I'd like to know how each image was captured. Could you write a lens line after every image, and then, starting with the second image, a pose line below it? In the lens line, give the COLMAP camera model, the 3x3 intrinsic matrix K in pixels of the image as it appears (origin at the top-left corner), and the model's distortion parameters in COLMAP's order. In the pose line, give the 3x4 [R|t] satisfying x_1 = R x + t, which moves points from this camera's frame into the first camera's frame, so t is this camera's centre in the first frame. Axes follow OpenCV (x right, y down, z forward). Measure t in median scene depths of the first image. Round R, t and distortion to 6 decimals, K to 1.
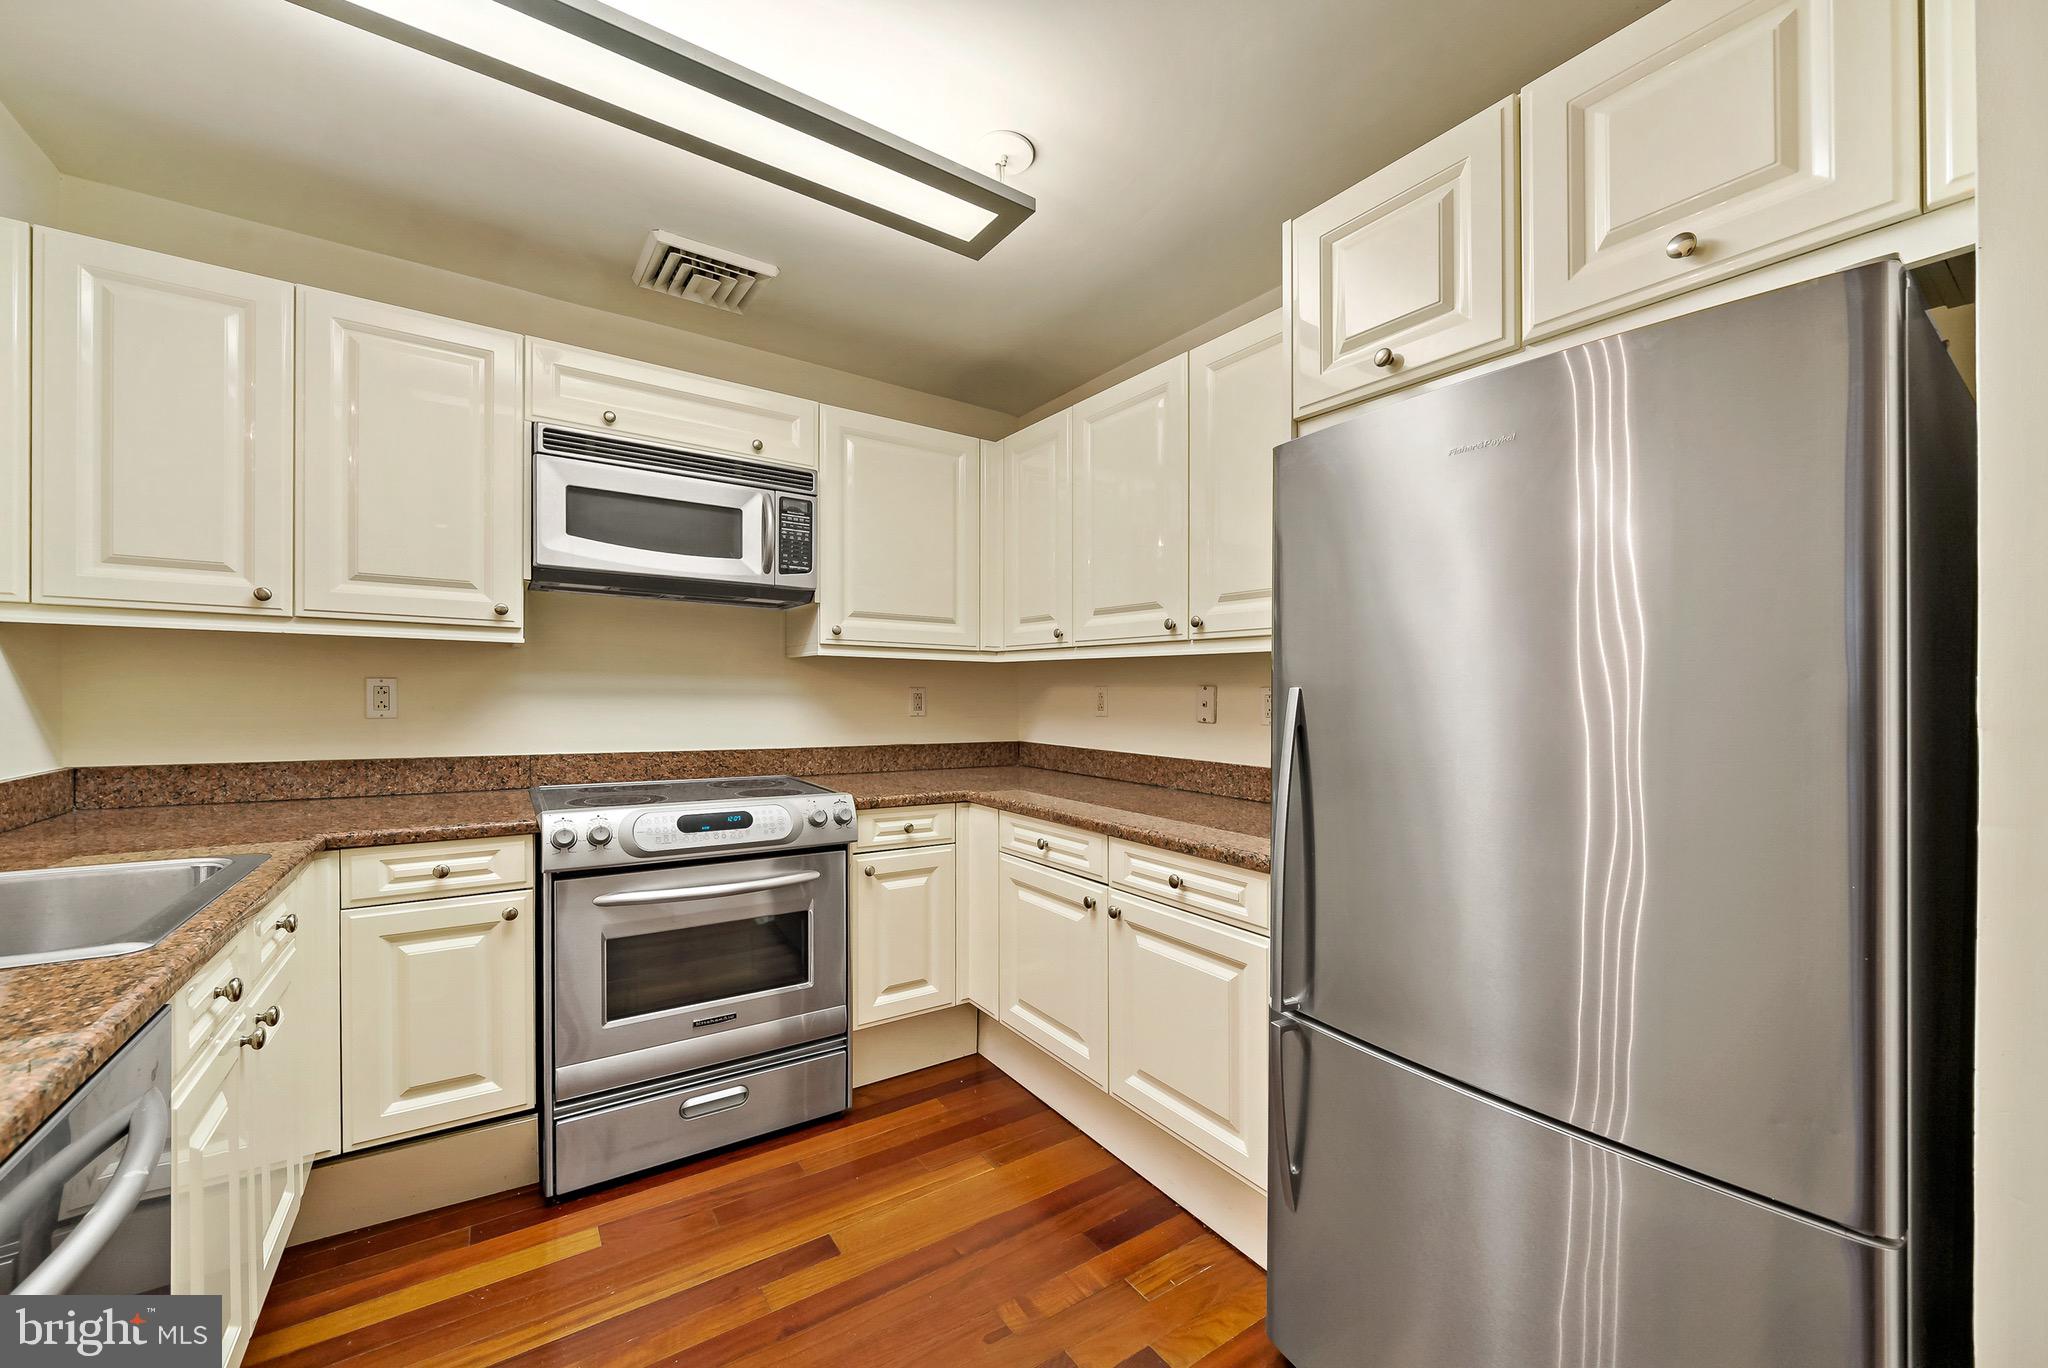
lens RADIAL K [[778.9, 0, 1016.5], [0, 778.9, 698.5], [0, 0, 1]] dist [-0.000278, 0.000076]
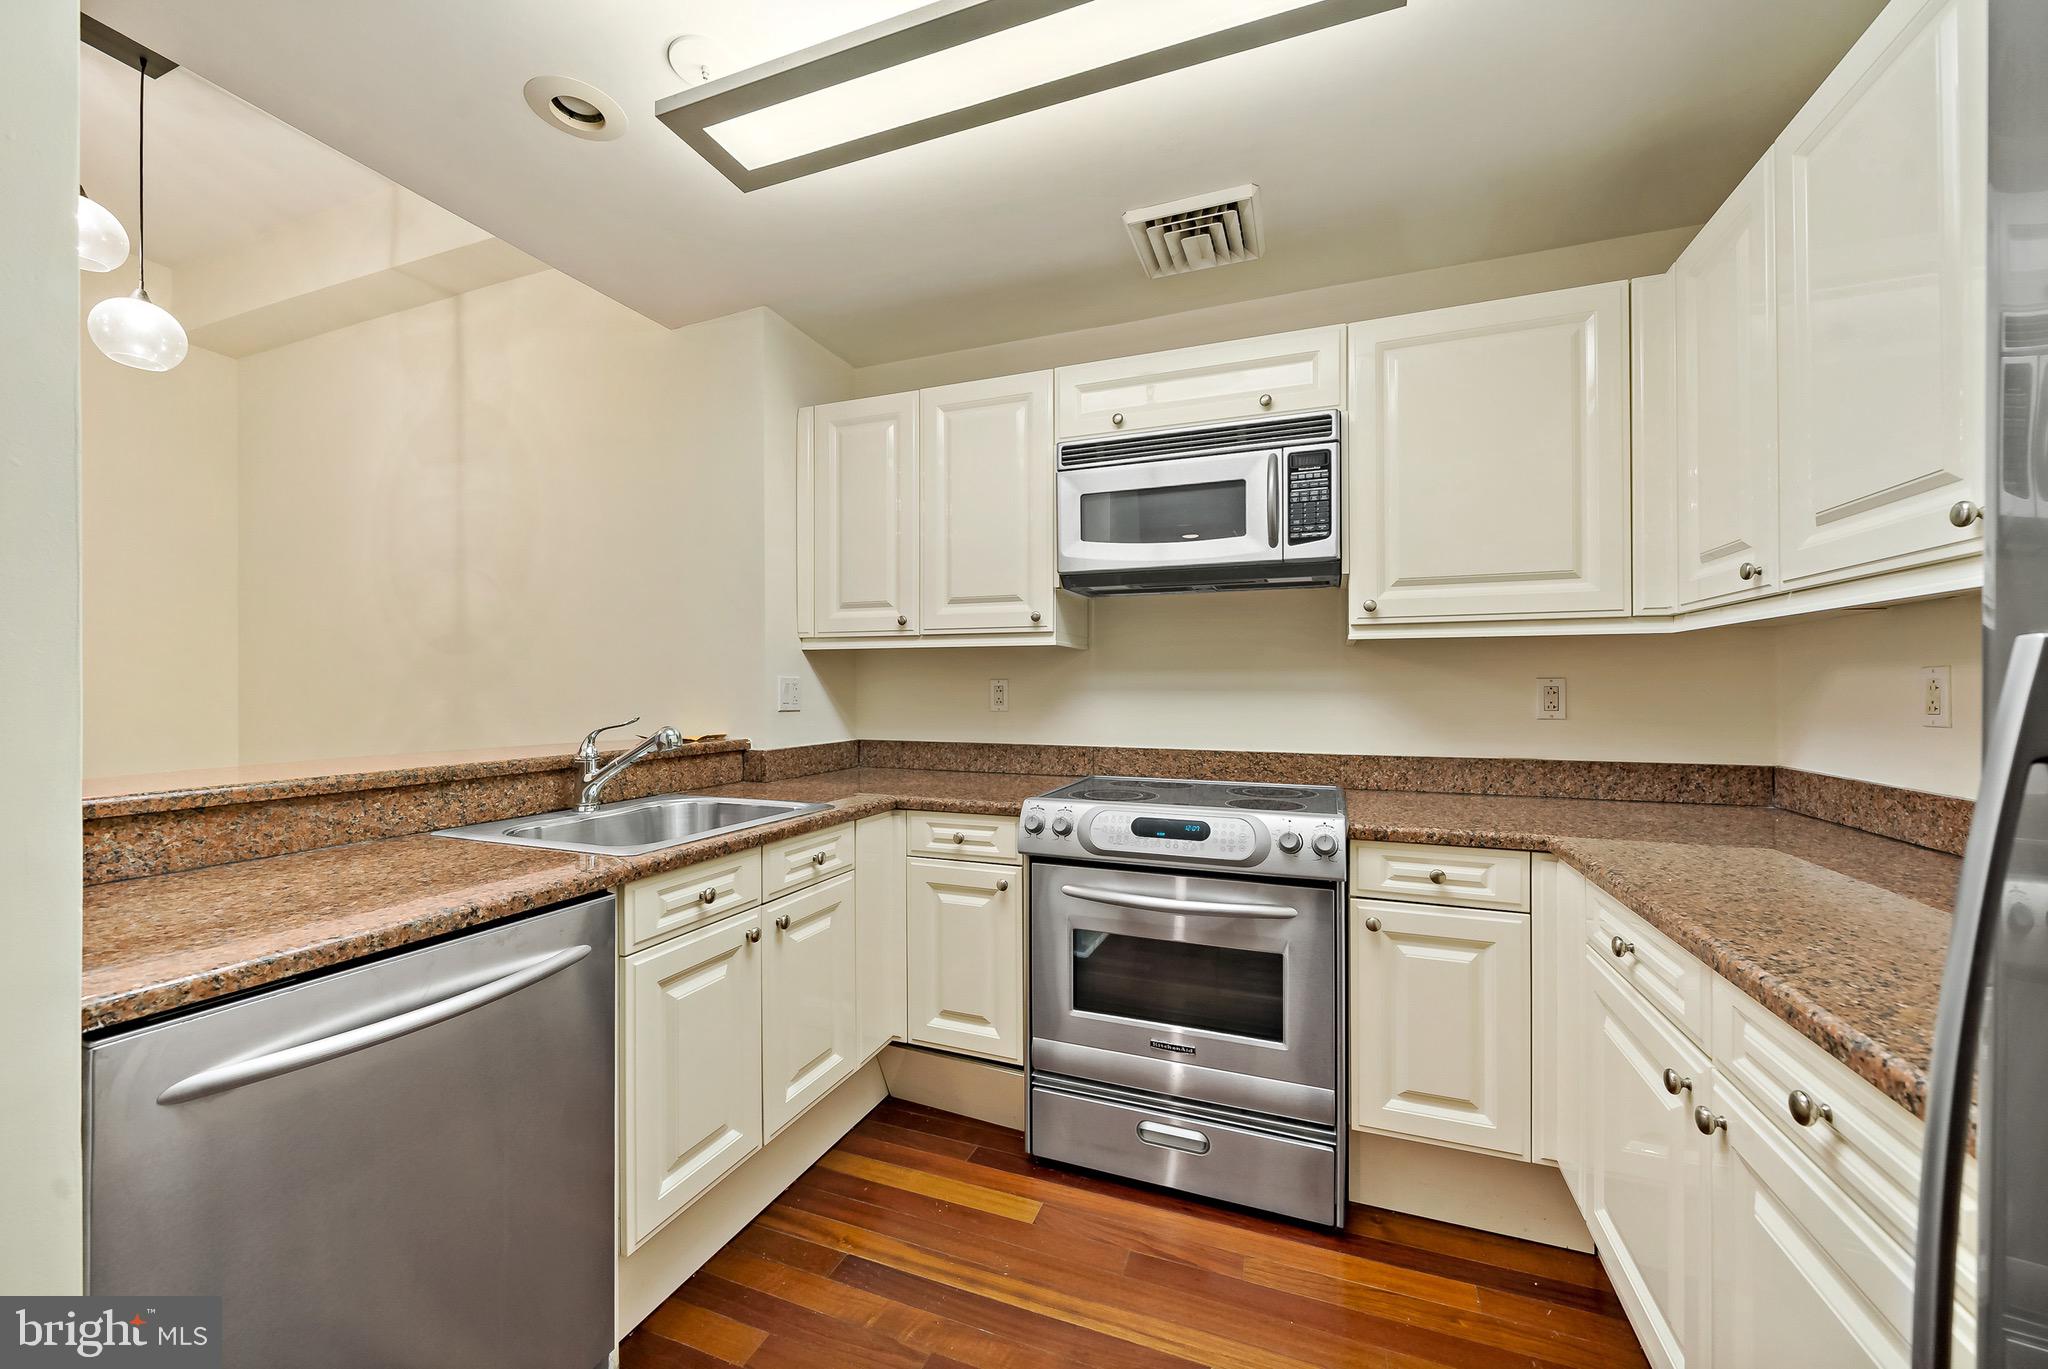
lens RADIAL K [[778.9, 0, 1021.8], [0, 778.9, 697.7], [0, 0, 1]] dist [-0.000278, 0.000076]
pose [[0.572586, -0.002789, -0.819840, 0.239588], [0.001193, 0.999996, -0.002569, 0.006494], [0.819844, 0.000493, 0.572587, 0.309330]]
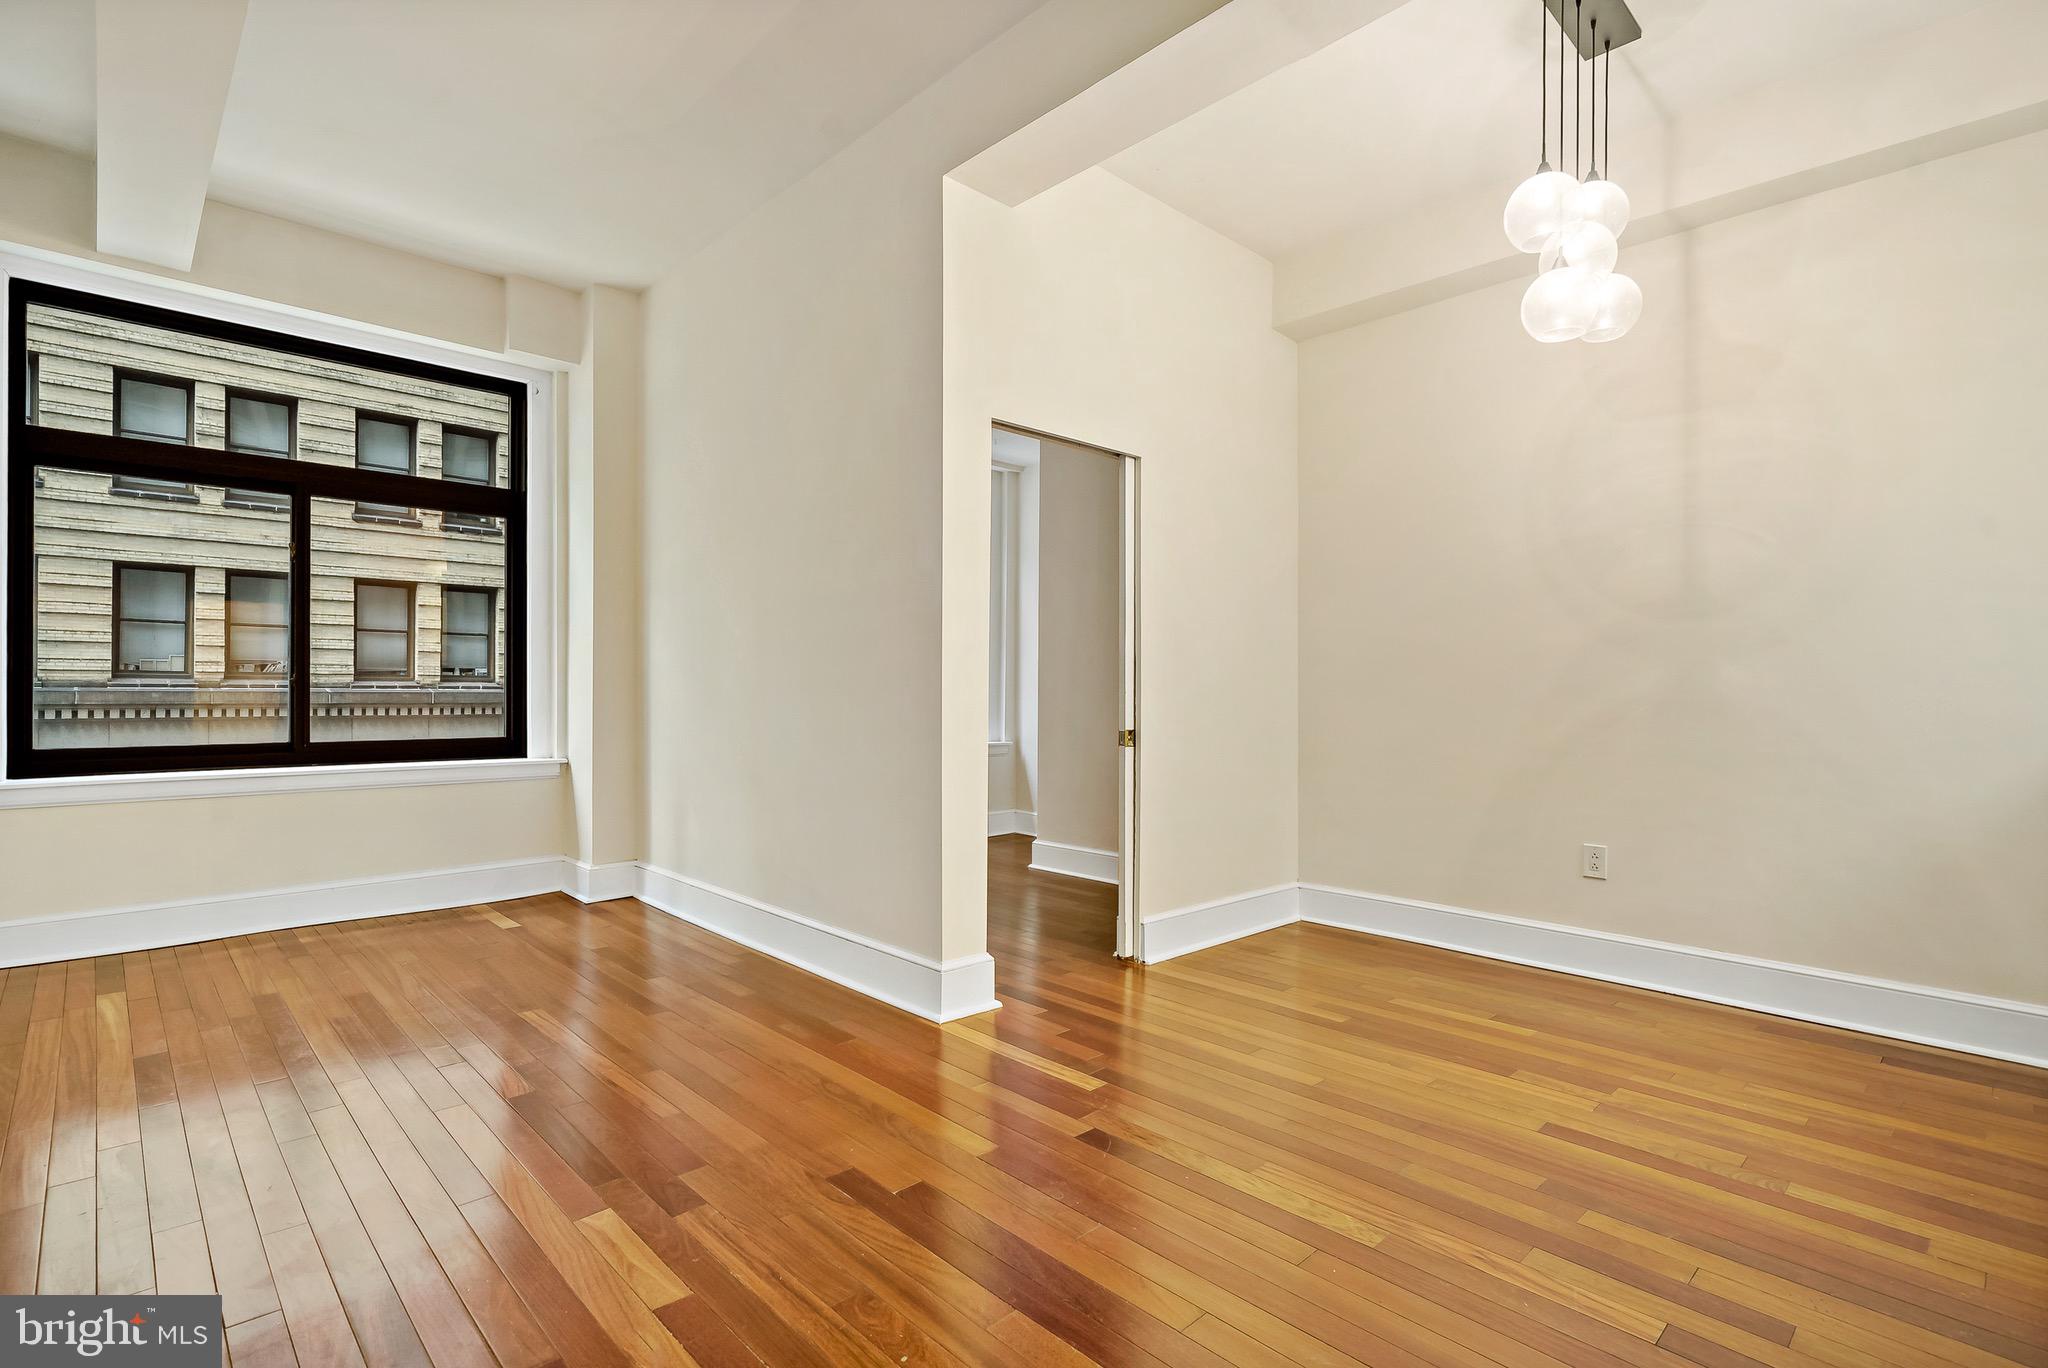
lens RADIAL K [[984.1, 0, 1010.3], [0, 984.1, 691.4], [0, 0, 1]] dist [0.005436, 0.001228]
pose [[0.160435, -0.003884, -0.987039, -0.055767], [-0.008067, 0.999954, -0.005246, 0.060654], [0.987013, 0.008804, 0.160397, -1.100404]]
